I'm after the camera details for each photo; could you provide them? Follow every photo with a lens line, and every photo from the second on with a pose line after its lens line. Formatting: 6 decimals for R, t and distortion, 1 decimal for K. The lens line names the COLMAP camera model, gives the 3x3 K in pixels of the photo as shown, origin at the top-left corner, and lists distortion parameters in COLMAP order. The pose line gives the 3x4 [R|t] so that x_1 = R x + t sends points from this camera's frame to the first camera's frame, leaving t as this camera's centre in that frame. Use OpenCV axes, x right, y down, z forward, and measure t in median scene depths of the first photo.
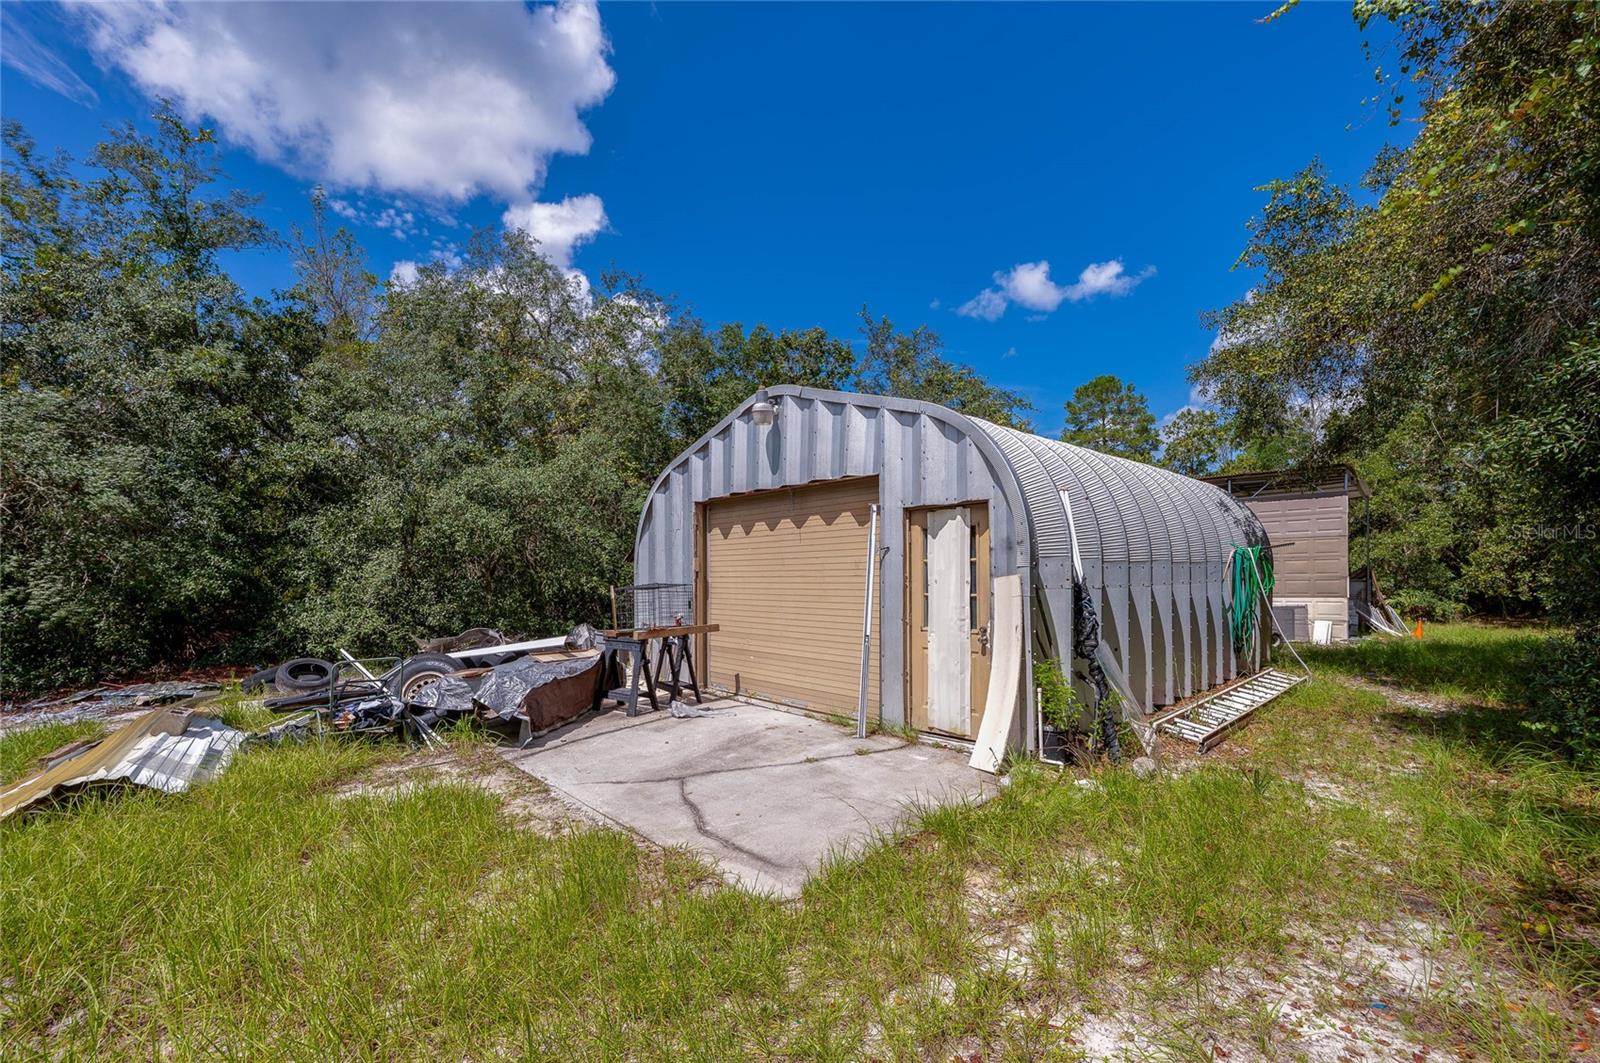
lens RADIAL K [[652.2, 0, 801.2], [0, 652.2, 568.0], [0, 0, 1]] dist [-0.015831, -0.000037]
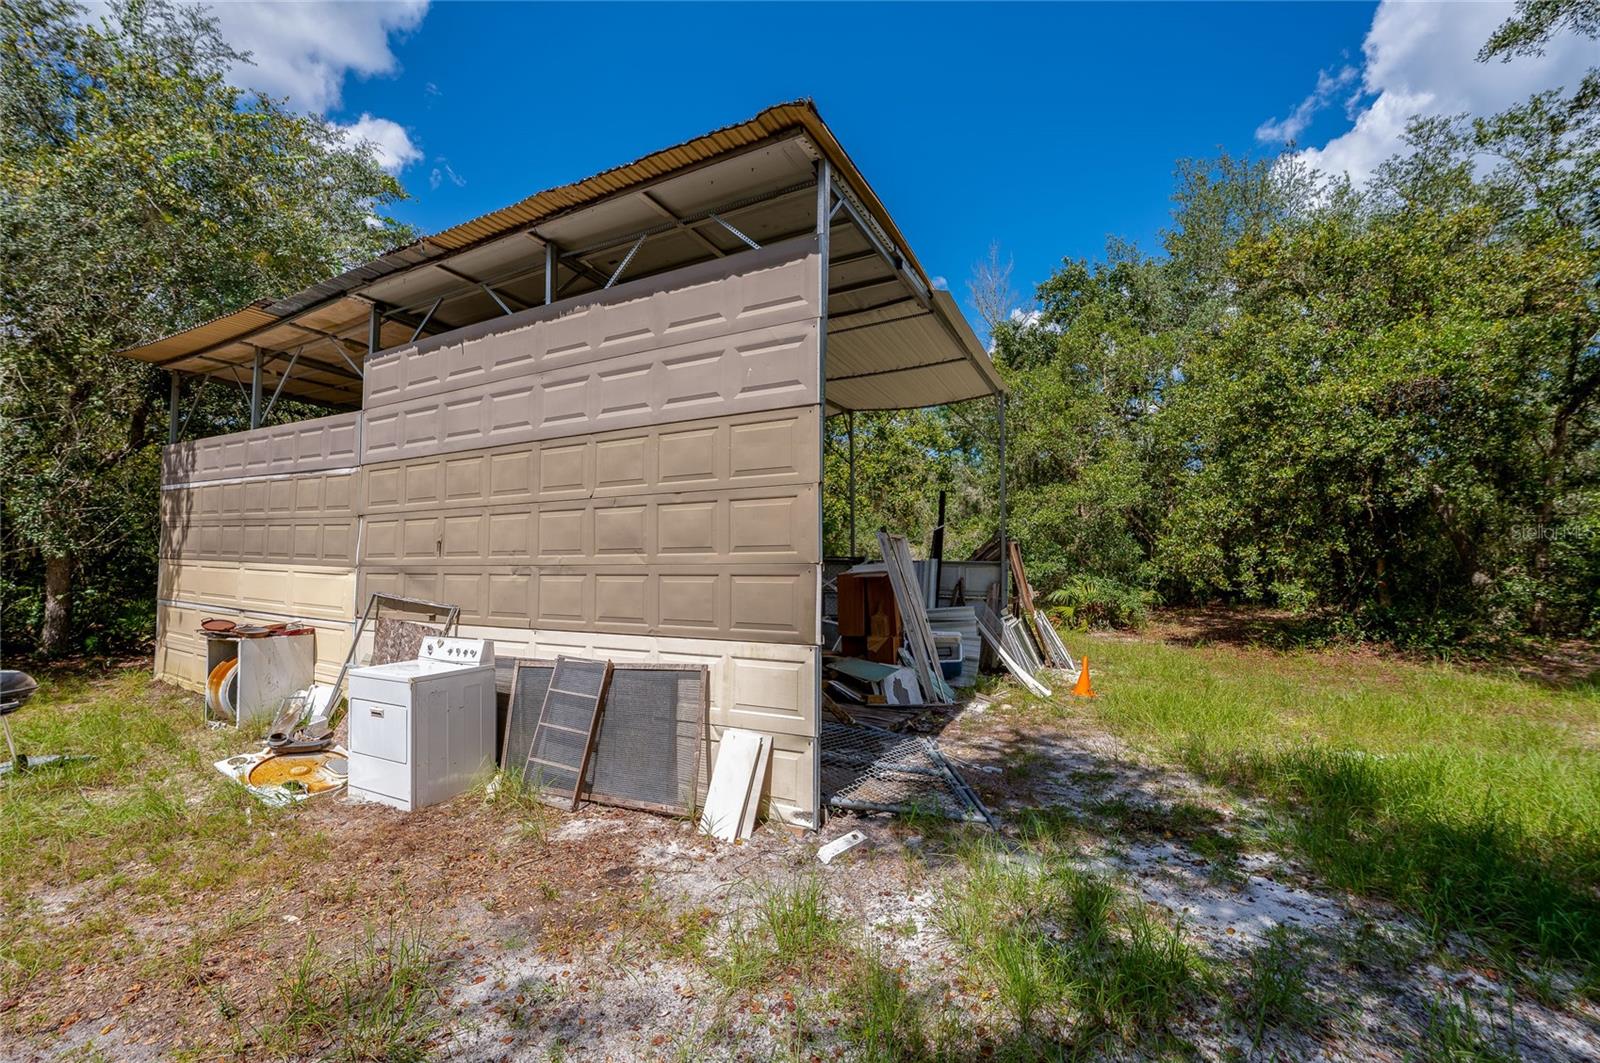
lens RADIAL K [[641.8, 0, 800.0], [0, 641.8, 531.5], [0, 0, 1]] dist [-0.014845, 0.000053]
pose [[0.953438, 0.006729, 0.301513, 0.580618], [-0.001110, 0.999823, -0.018804, 0.004272], [-0.301586, 0.017593, 0.953277, 0.577277]]
